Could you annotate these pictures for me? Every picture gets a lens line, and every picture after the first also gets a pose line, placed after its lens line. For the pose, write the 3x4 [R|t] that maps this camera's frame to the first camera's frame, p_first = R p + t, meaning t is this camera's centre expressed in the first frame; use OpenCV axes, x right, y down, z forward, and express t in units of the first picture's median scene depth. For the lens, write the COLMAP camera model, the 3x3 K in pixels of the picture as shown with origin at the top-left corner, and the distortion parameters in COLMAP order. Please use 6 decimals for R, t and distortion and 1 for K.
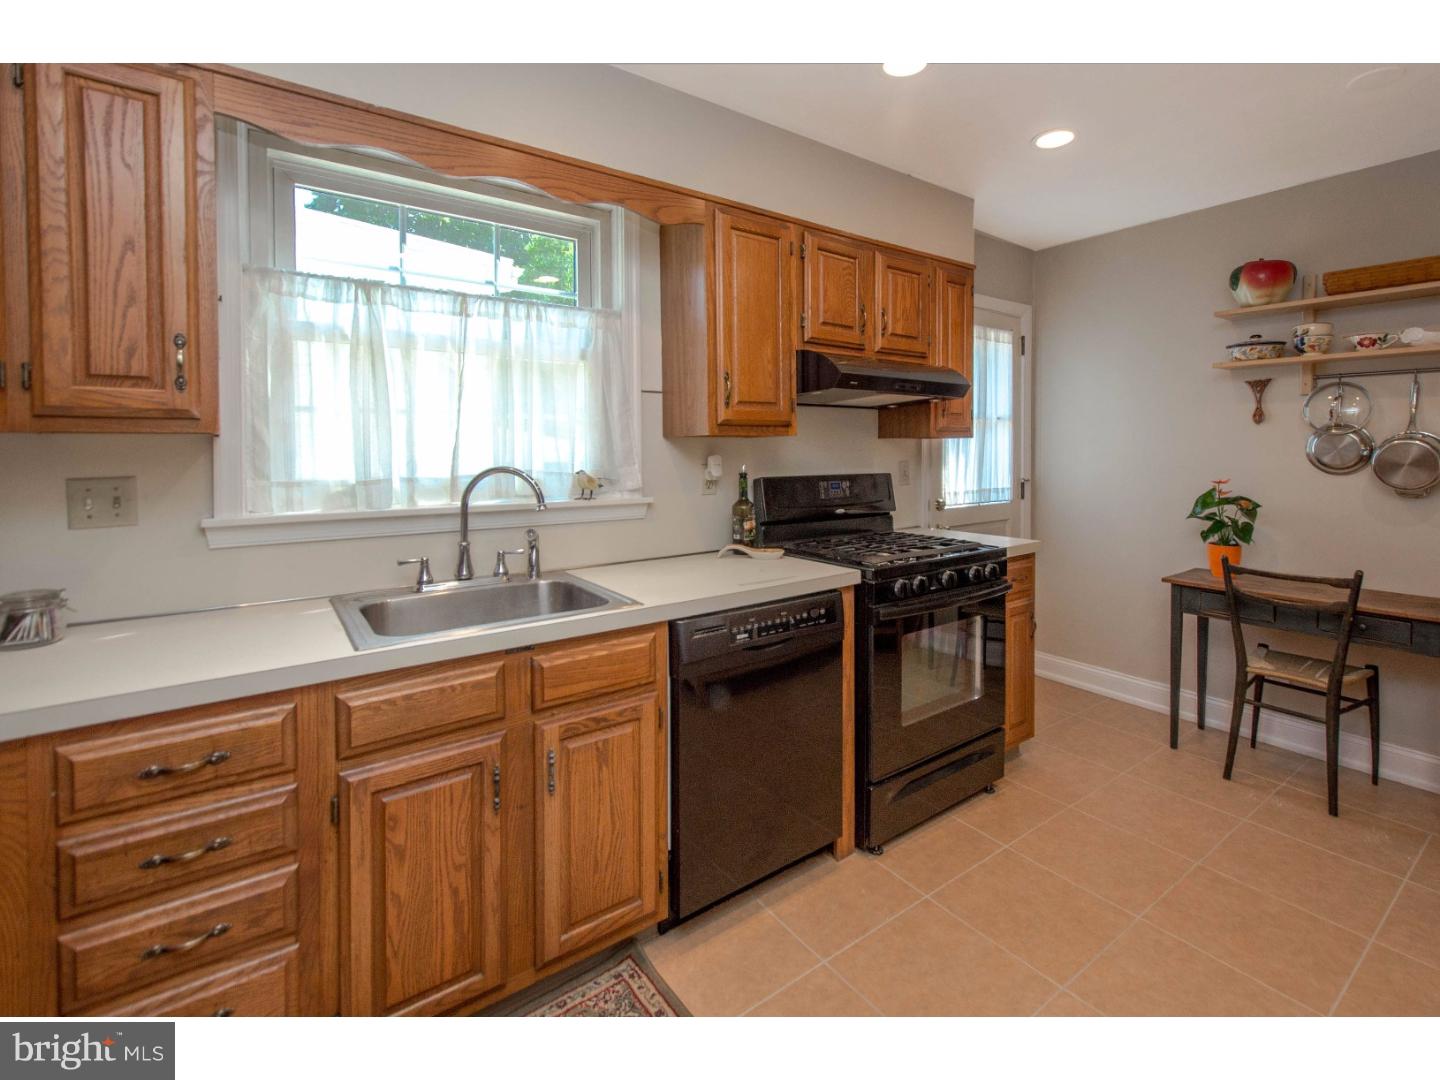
lens RADIAL K [[658.0, 0, 747.6], [0, 658.0, 457.2], [0, 0, 1]] dist [0.000331, -0.000389]
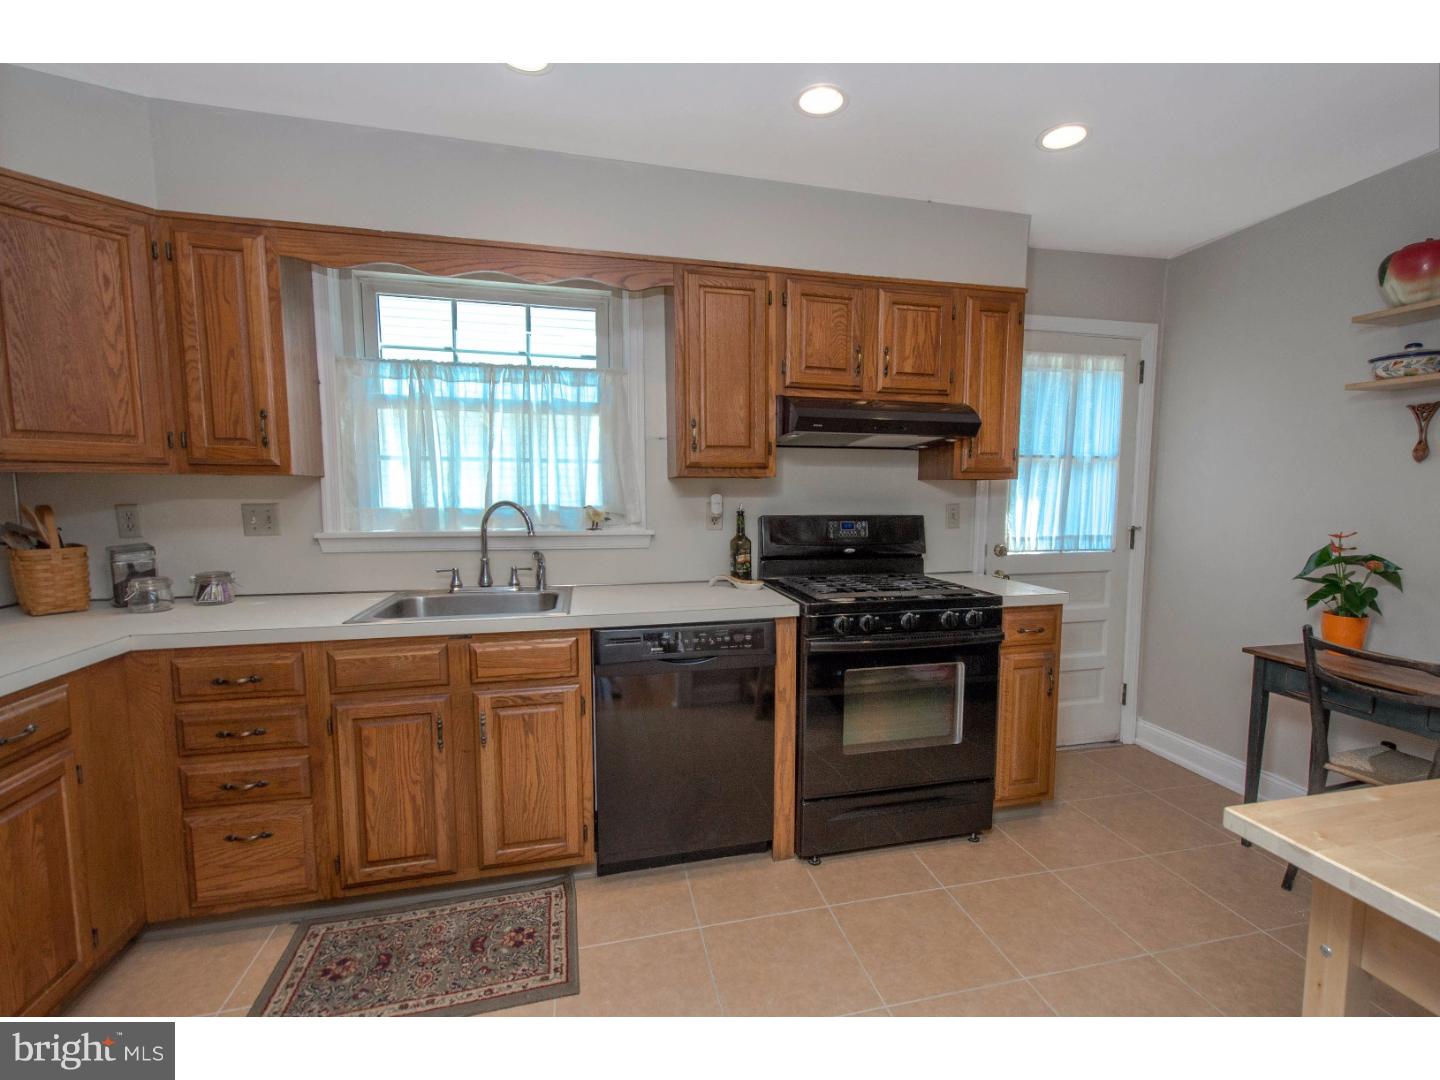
lens RADIAL K [[639.9, 0, 753.9], [0, 639.9, 546.9], [0, 0, 1]] dist [0.001237, 0.000063]
pose [[0.925394, 0.041701, -0.376704, 0.490031], [-0.012702, 0.996783, 0.079140, -0.001412], [0.378793, -0.068451, 0.922947, 0.023208]]
